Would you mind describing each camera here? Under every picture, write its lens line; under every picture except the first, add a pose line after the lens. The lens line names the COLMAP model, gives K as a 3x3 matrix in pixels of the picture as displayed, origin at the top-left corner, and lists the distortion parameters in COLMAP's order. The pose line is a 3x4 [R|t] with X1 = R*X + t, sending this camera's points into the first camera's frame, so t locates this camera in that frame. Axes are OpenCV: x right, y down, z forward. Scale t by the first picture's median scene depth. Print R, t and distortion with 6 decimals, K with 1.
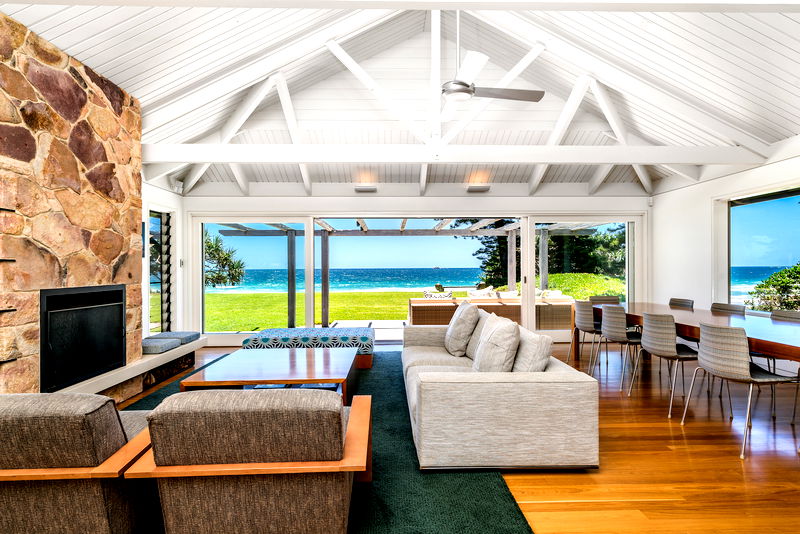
lens RADIAL K [[427.9, 0, 400.1], [0, 427.9, 268.7], [0, 0, 1]] dist [0.000925, 0.001234]
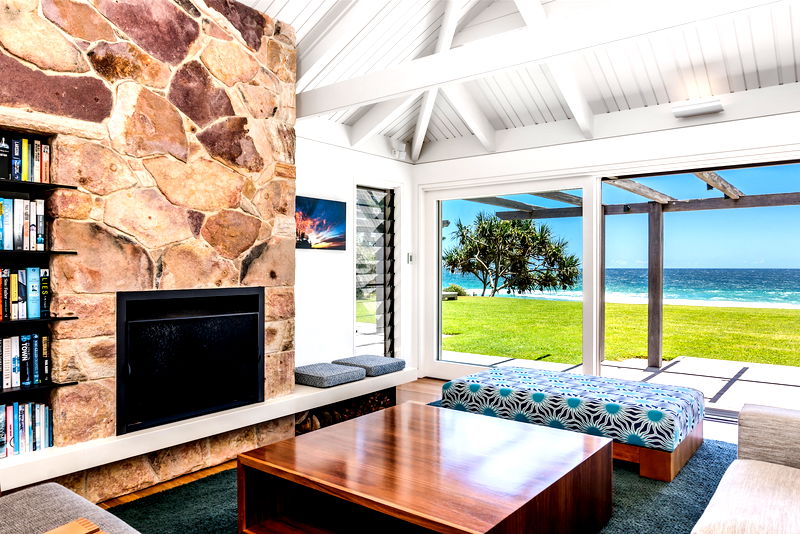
lens RADIAL K [[556.3, 0, 399.7], [0, 556.3, 267.9], [0, 0, 1]] dist [-0.000288, -0.004146]
pose [[0.762234, 0.008115, -0.647251, 0.133384], [-0.007490, 0.999965, 0.003716, -0.000274], [0.647259, 0.002016, 0.762268, 0.467764]]
